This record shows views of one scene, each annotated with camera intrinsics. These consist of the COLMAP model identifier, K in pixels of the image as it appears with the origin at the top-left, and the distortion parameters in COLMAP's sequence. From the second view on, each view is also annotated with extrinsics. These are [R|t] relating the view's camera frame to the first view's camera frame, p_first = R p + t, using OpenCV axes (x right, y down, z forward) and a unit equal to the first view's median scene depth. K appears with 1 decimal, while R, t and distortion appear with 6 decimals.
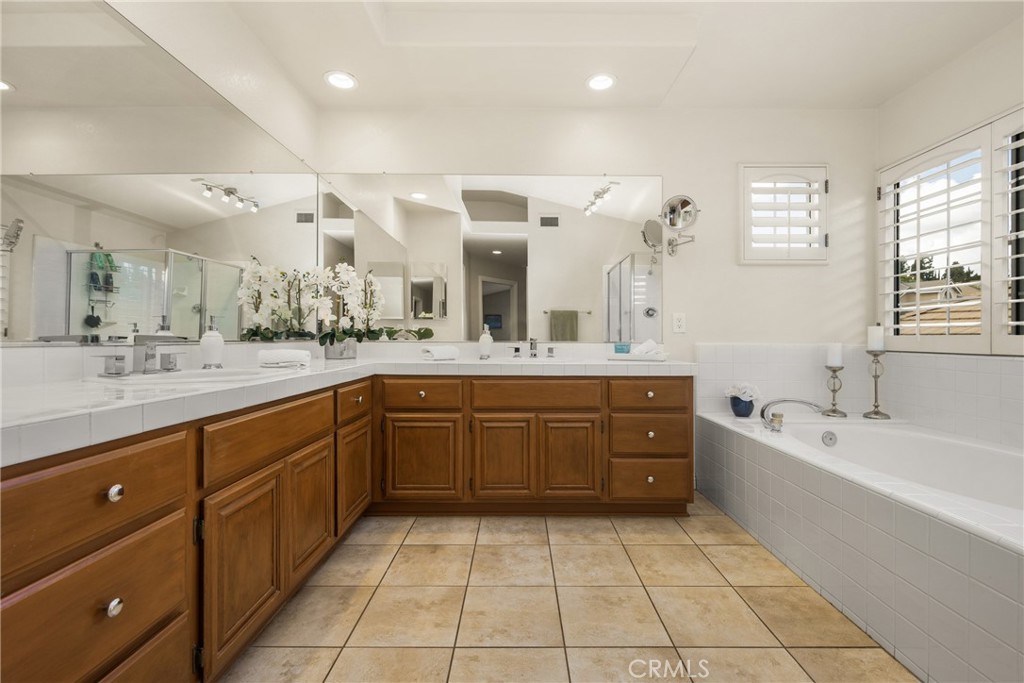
lens RADIAL K [[429.3, 0, 514.0], [0, 429.3, 338.0], [0, 0, 1]] dist [0.017552, 0.000603]
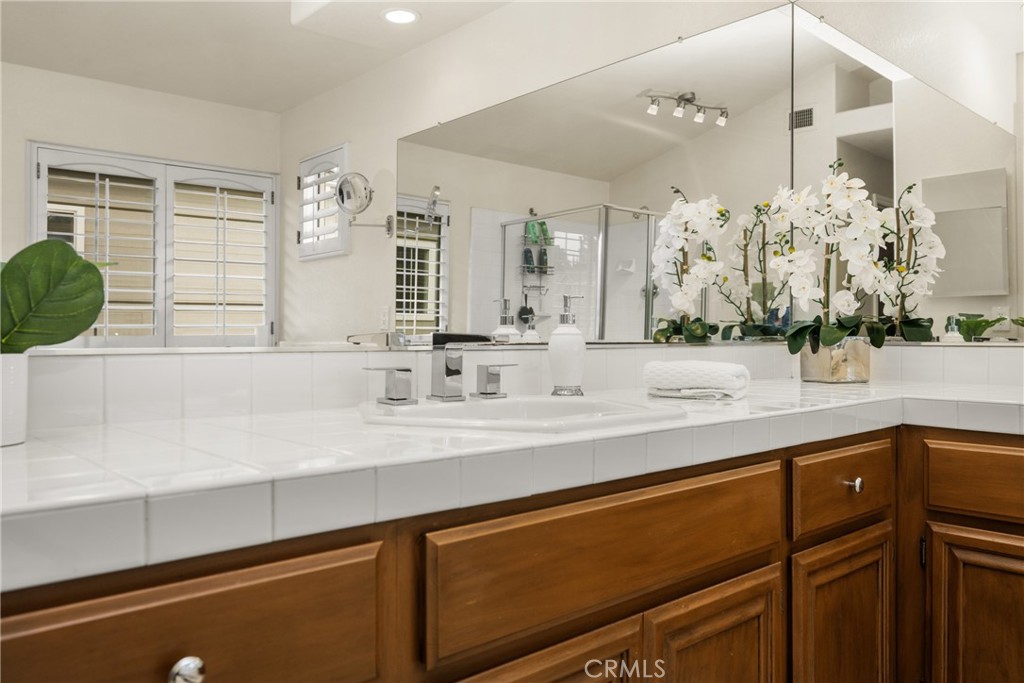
lens RADIAL K [[773.2, 0, 512.7], [0, 773.2, 334.8], [0, 0, 1]] dist [-0.004537, 0.000020]
pose [[0.671883, -0.003799, -0.740647, -0.021406], [0.001471, 0.999992, -0.003795, -0.000070], [0.740656, 0.001460, 0.671883, 0.195187]]
